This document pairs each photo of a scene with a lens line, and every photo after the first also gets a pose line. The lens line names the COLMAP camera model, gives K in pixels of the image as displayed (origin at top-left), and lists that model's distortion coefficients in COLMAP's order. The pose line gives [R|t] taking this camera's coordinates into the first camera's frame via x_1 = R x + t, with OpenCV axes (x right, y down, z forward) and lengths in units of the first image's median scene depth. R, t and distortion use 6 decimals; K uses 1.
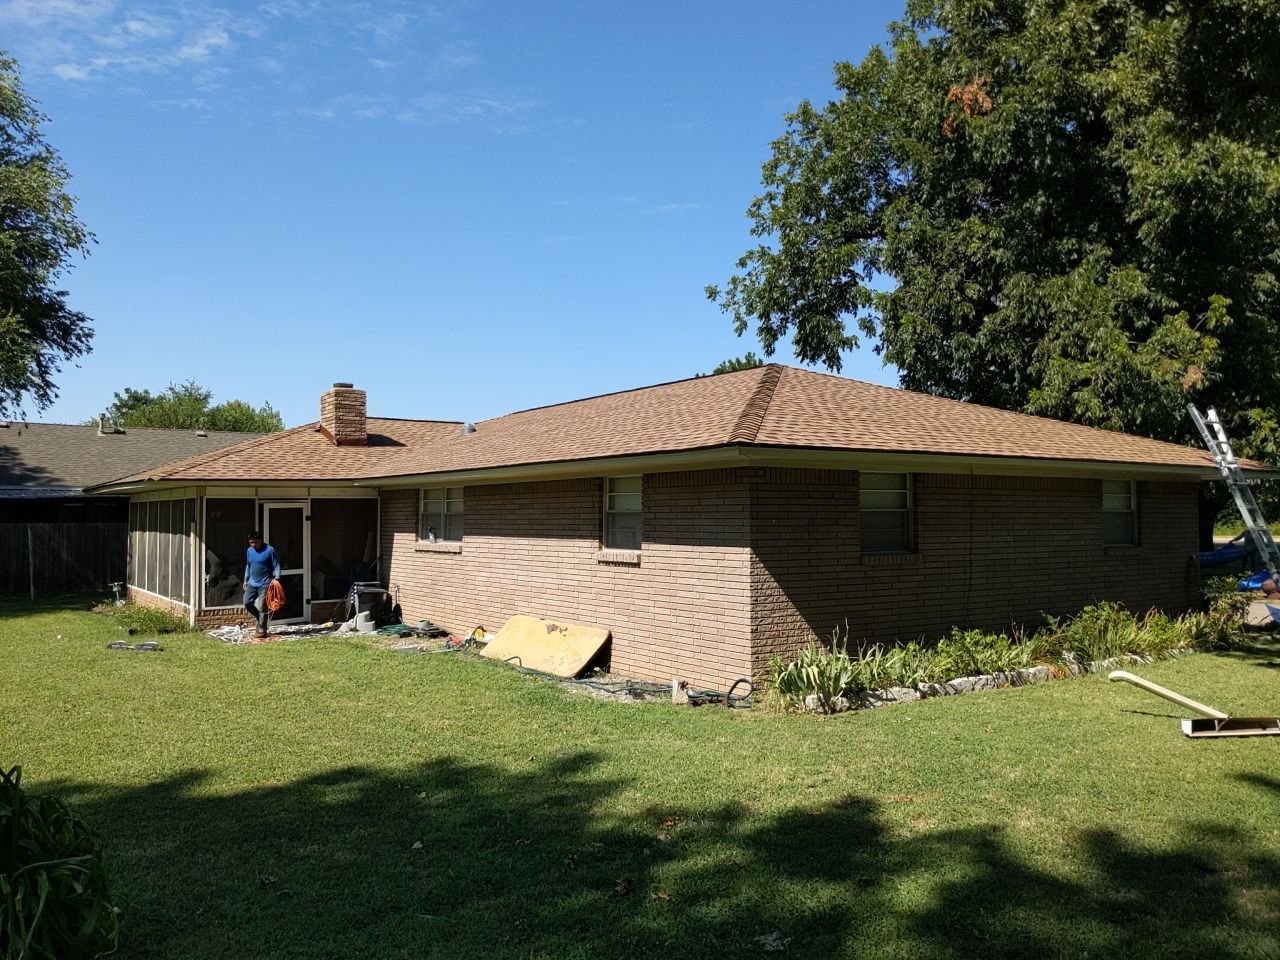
lens RADIAL K [[1022.5, 0, 642.8], [0, 1022.5, 483.6], [0, 0, 1]] dist [0.033968, -0.037885]
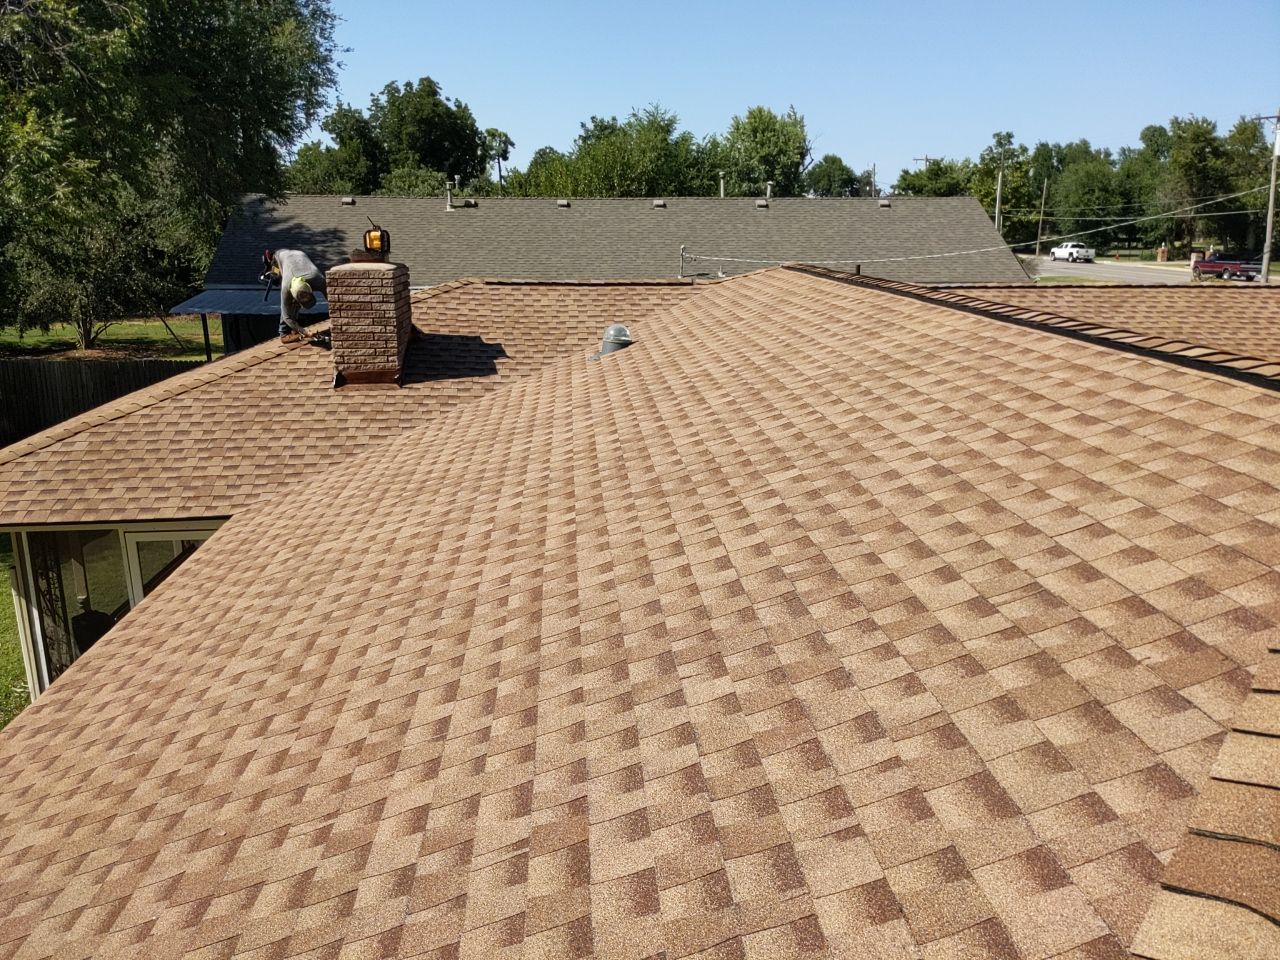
lens RADIAL K [[1022.5, 0, 636.0], [0, 1022.5, 476.7], [0, 0, 1]] dist [0.033968, -0.037885]
pose [[0.859266, 0.129974, -0.494741, 0.021920], [0.014742, 0.960487, 0.277935, -0.038625], [0.511316, -0.246114, 0.823398, 0.195188]]
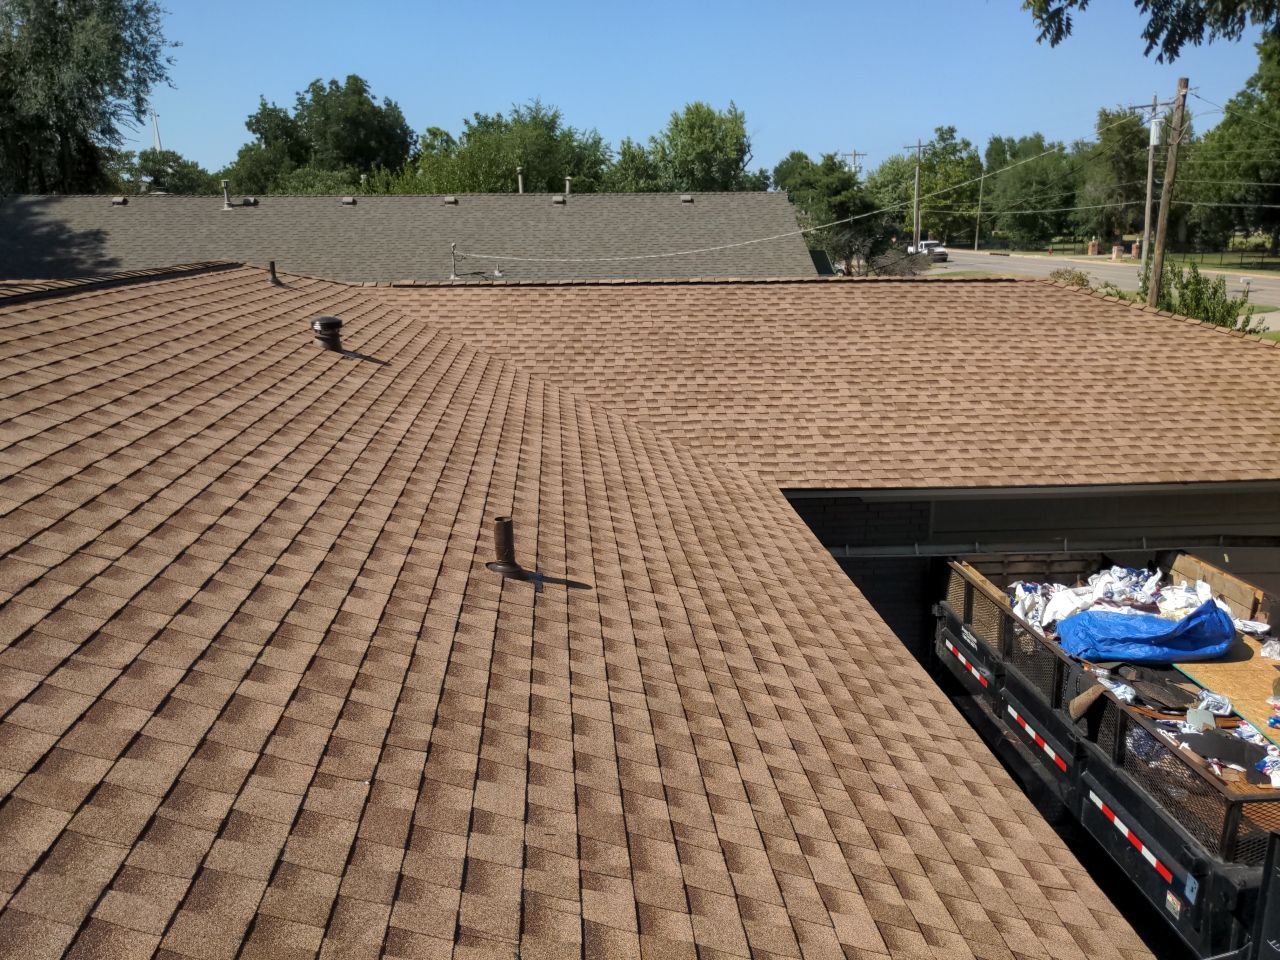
lens RADIAL K [[1022.5, 0, 646.1], [0, 1022.5, 487.2], [0, 0, 1]] dist [0.033968, -0.037885]
pose [[0.869628, 0.122115, -0.478366, 0.092186], [0.024222, 0.957208, 0.288386, -0.035513], [0.493112, -0.262376, 0.829457, 0.251287]]
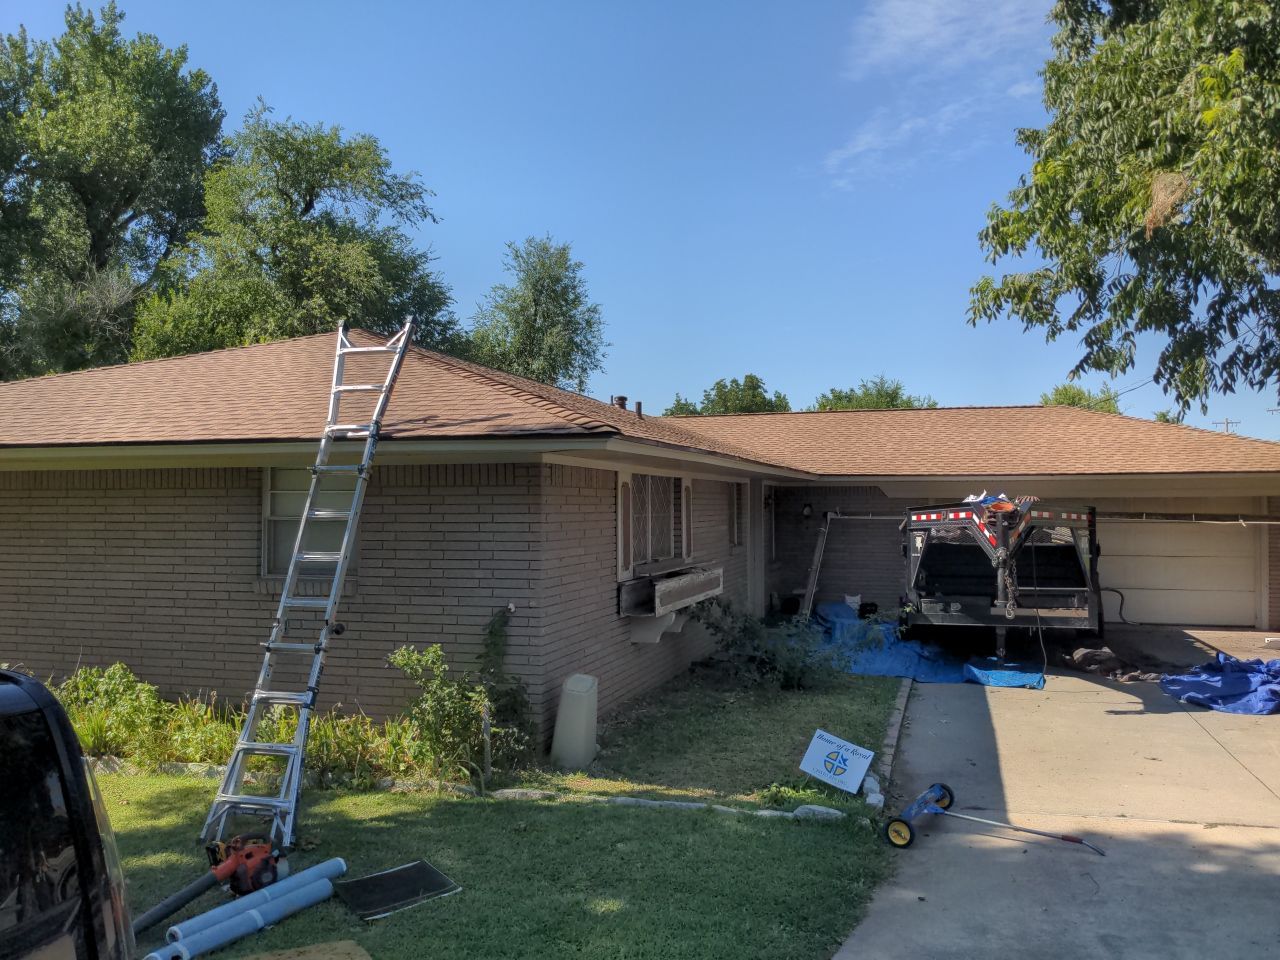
lens RADIAL K [[1022.5, 0, 650.2], [0, 1022.5, 481.6], [0, 0, 1]] dist [0.033968, -0.037885]
pose [[0.628274, -0.023043, -0.777651, 0.216434], [0.031049, 0.999508, -0.004532, 0.003959], [0.777373, -0.021297, 0.628680, 0.171455]]
